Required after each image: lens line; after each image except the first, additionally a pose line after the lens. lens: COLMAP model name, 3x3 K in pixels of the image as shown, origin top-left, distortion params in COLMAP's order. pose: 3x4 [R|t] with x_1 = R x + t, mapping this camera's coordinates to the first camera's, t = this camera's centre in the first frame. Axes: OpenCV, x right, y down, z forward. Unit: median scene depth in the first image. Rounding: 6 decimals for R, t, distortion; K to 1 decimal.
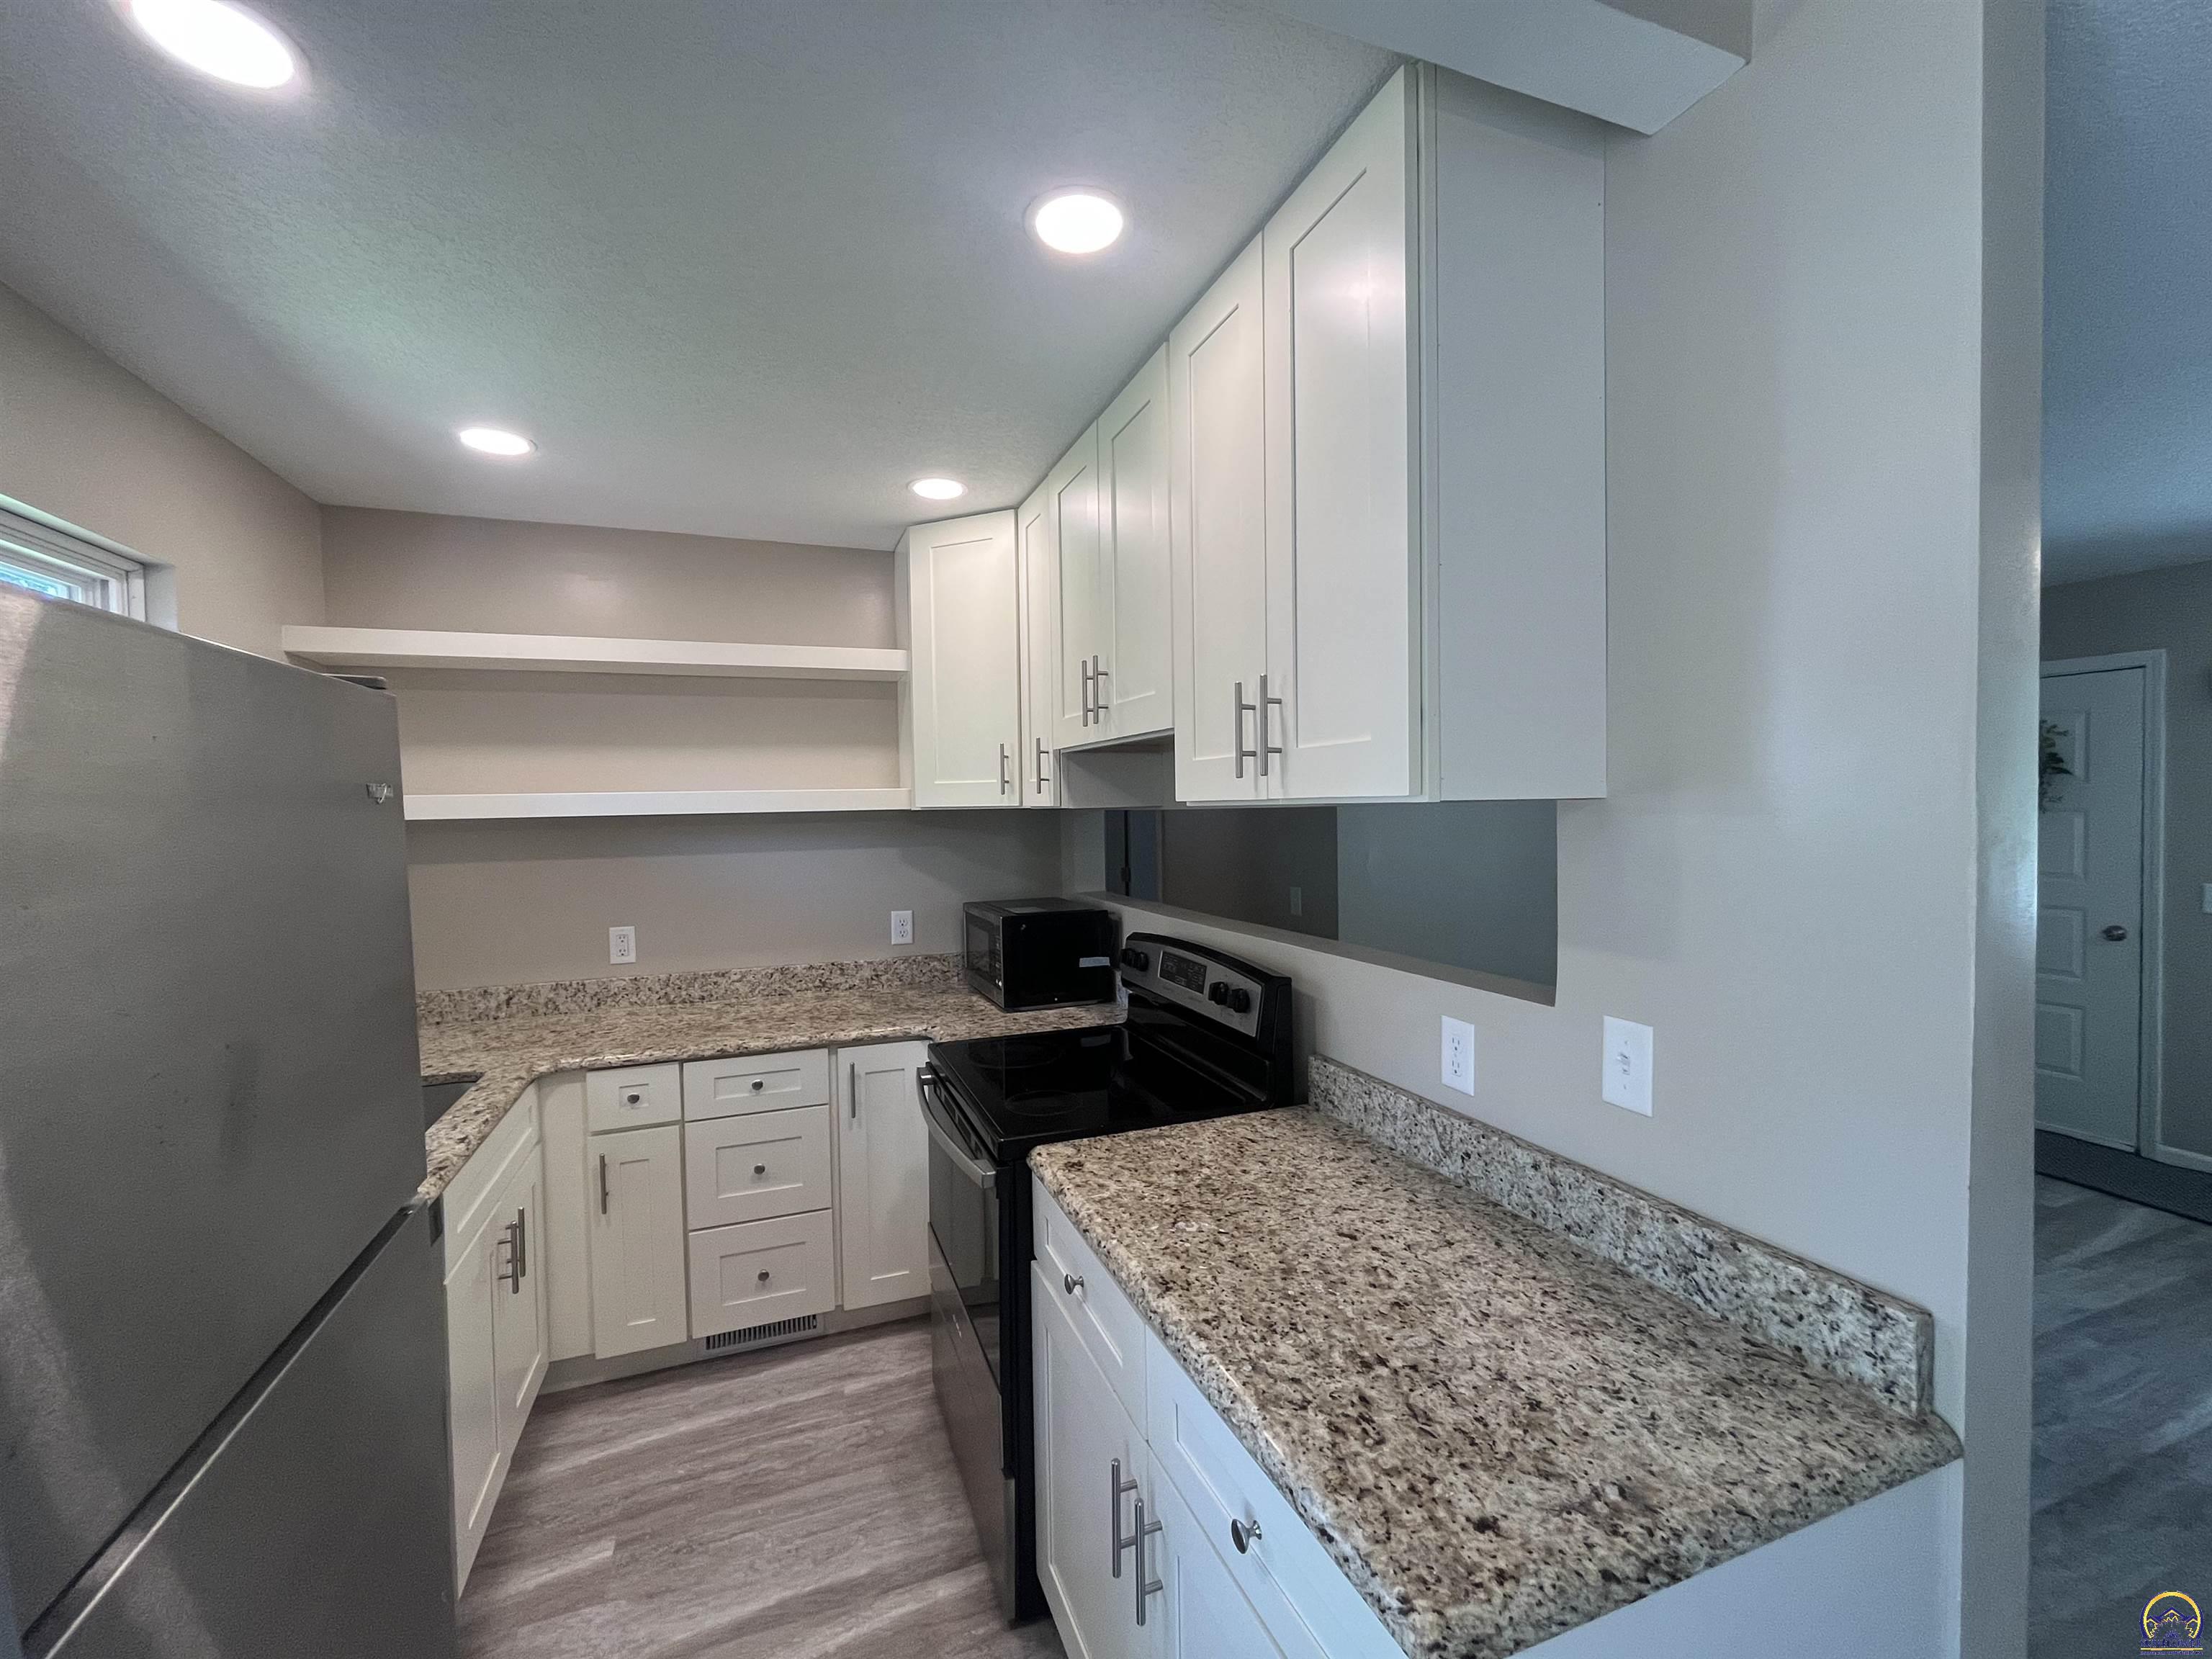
lens RADIAL K [[905.9, 0, 1095.3], [0, 905.9, 826.9], [0, 0, 1]] dist [-0.000848, 0.000269]
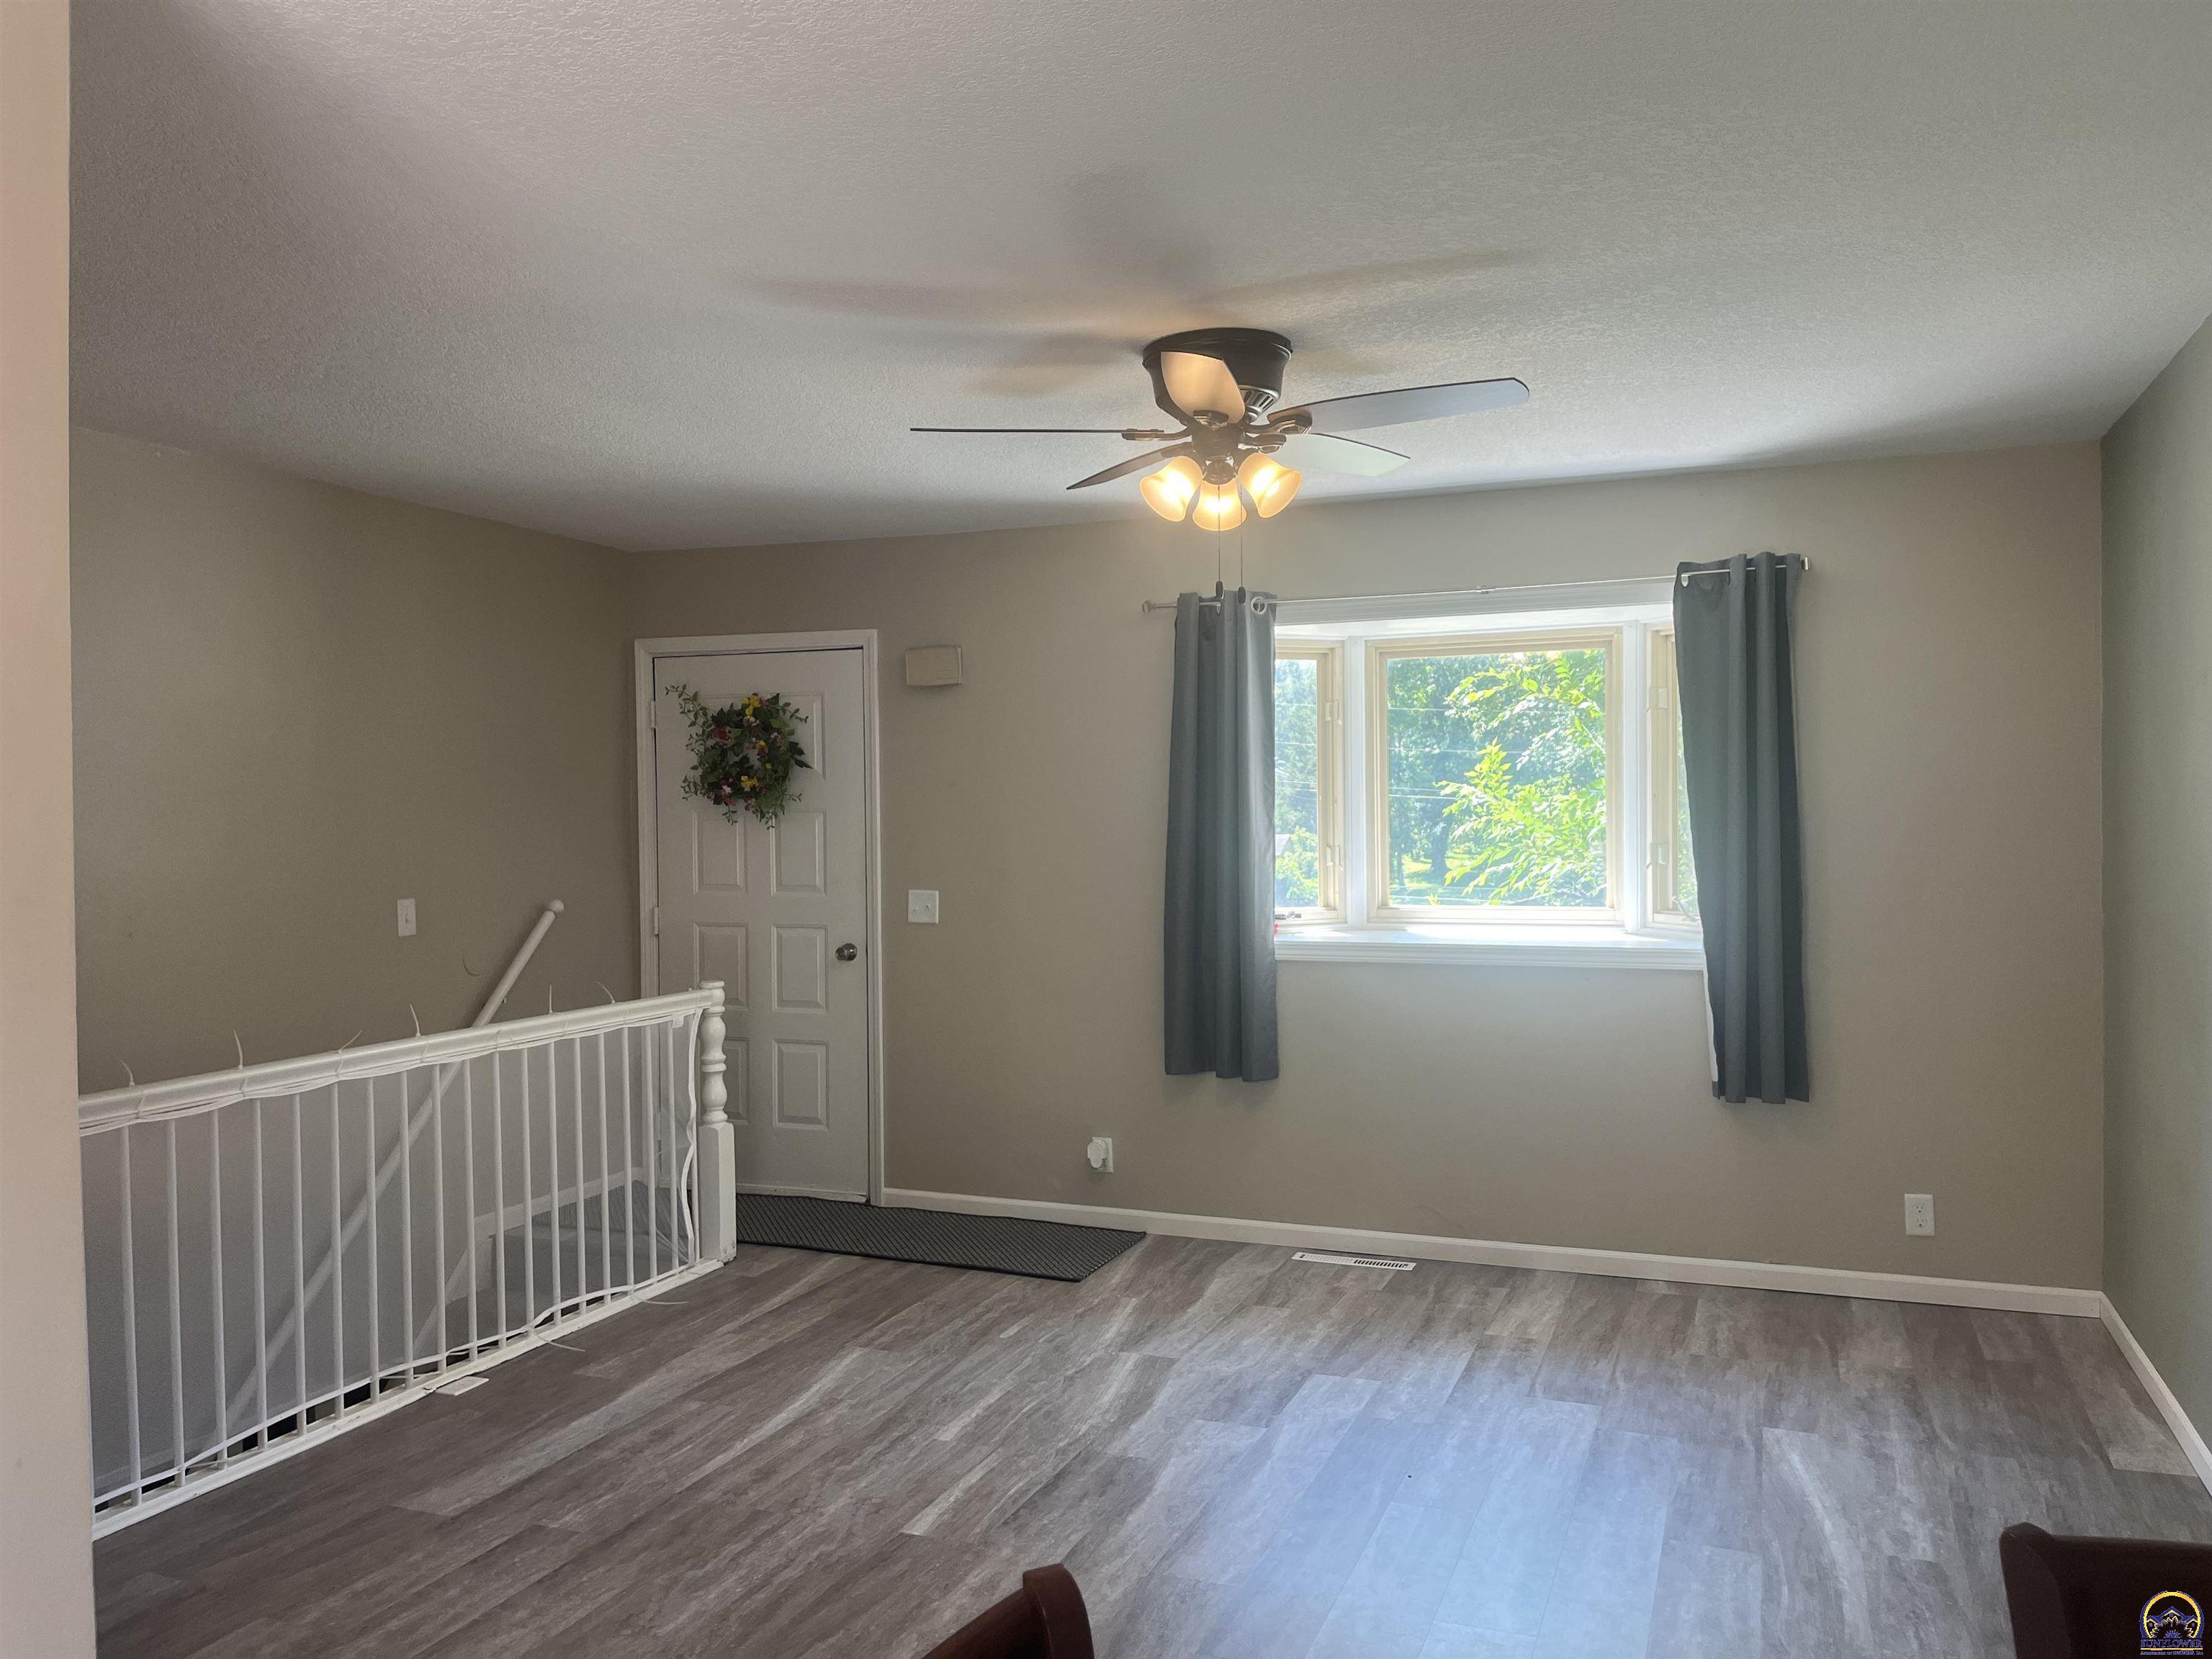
lens RADIAL K [[1686.7, 0, 1109.0], [0, 1686.7, 827.2], [0, 0, 1]] dist [0.039632, -0.027081]
pose [[0.668294, -0.000147, 0.743897, 0.148713], [0.016652, 0.999752, -0.014762, 0.041928], [-0.743711, 0.022253, 0.668131, -0.438839]]
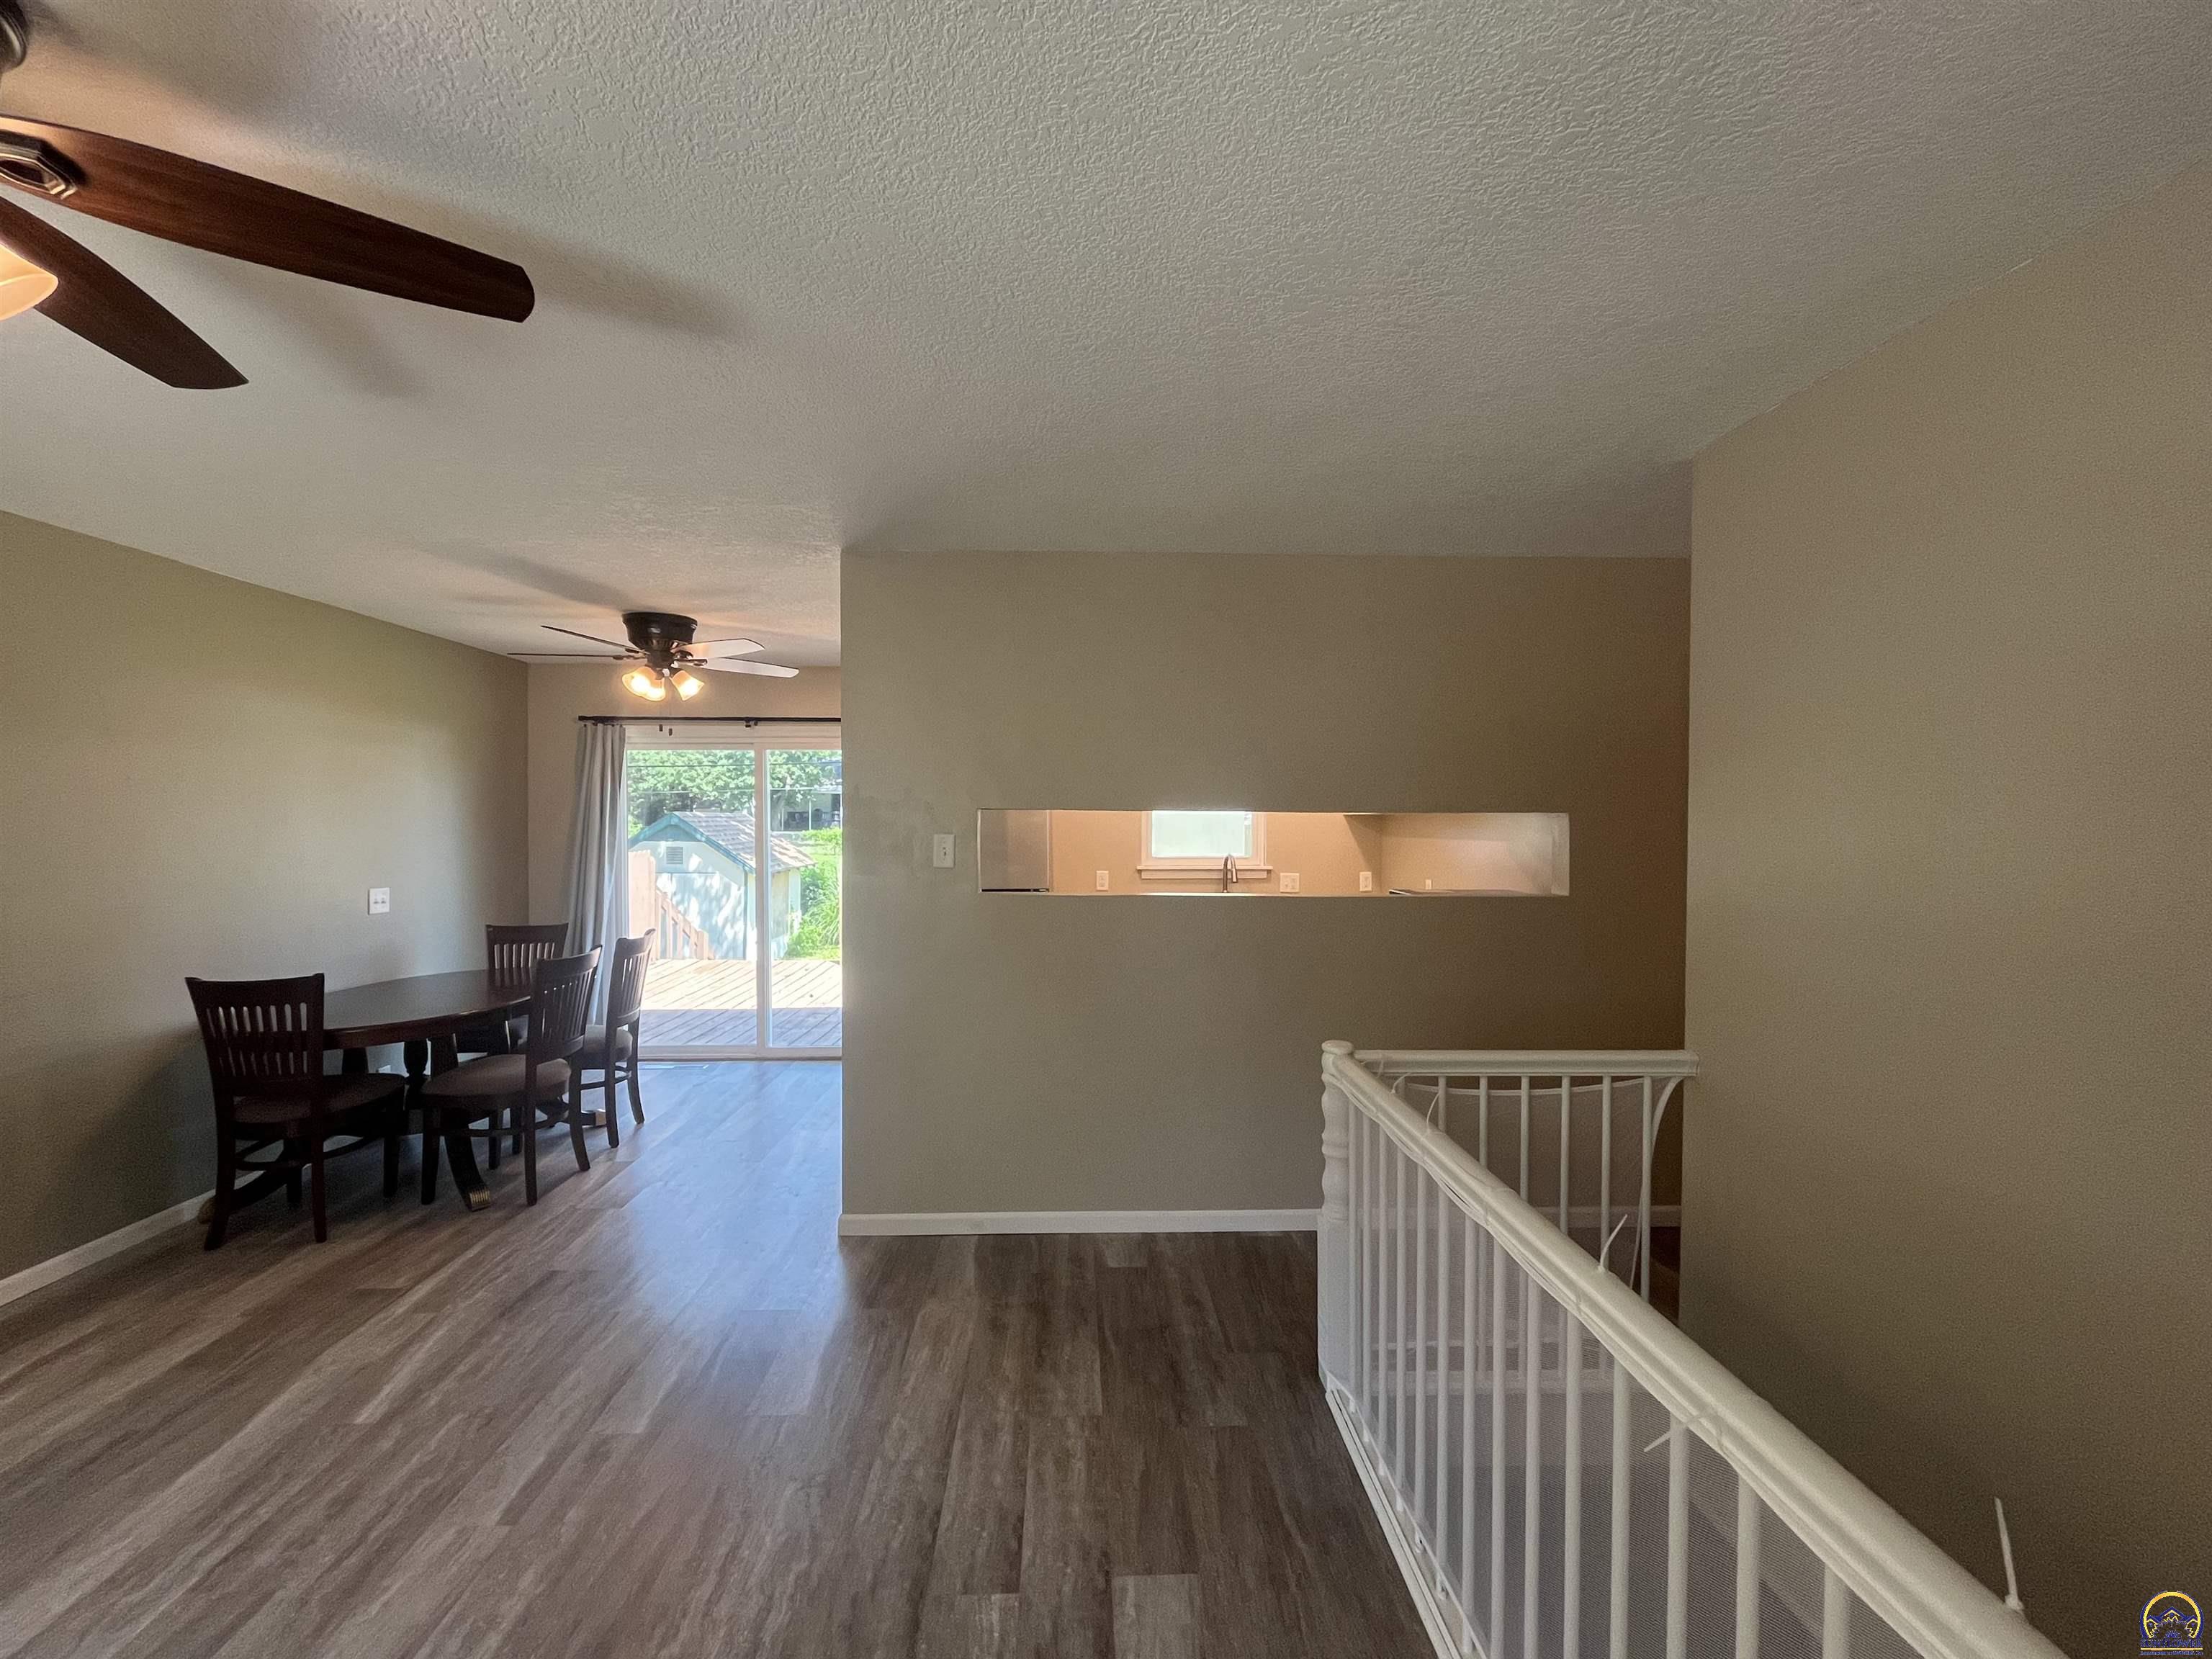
lens RADIAL K [[905.9, 0, 1104.1], [0, 905.9, 821.7], [0, 0, 1]] dist [-0.000848, 0.000269]
pose [[-0.316159, 0.024524, -0.948389, 1.559288], [-0.019339, 0.999292, 0.032287, -0.045642], [0.948509, 0.028549, -0.315460, 1.185167]]
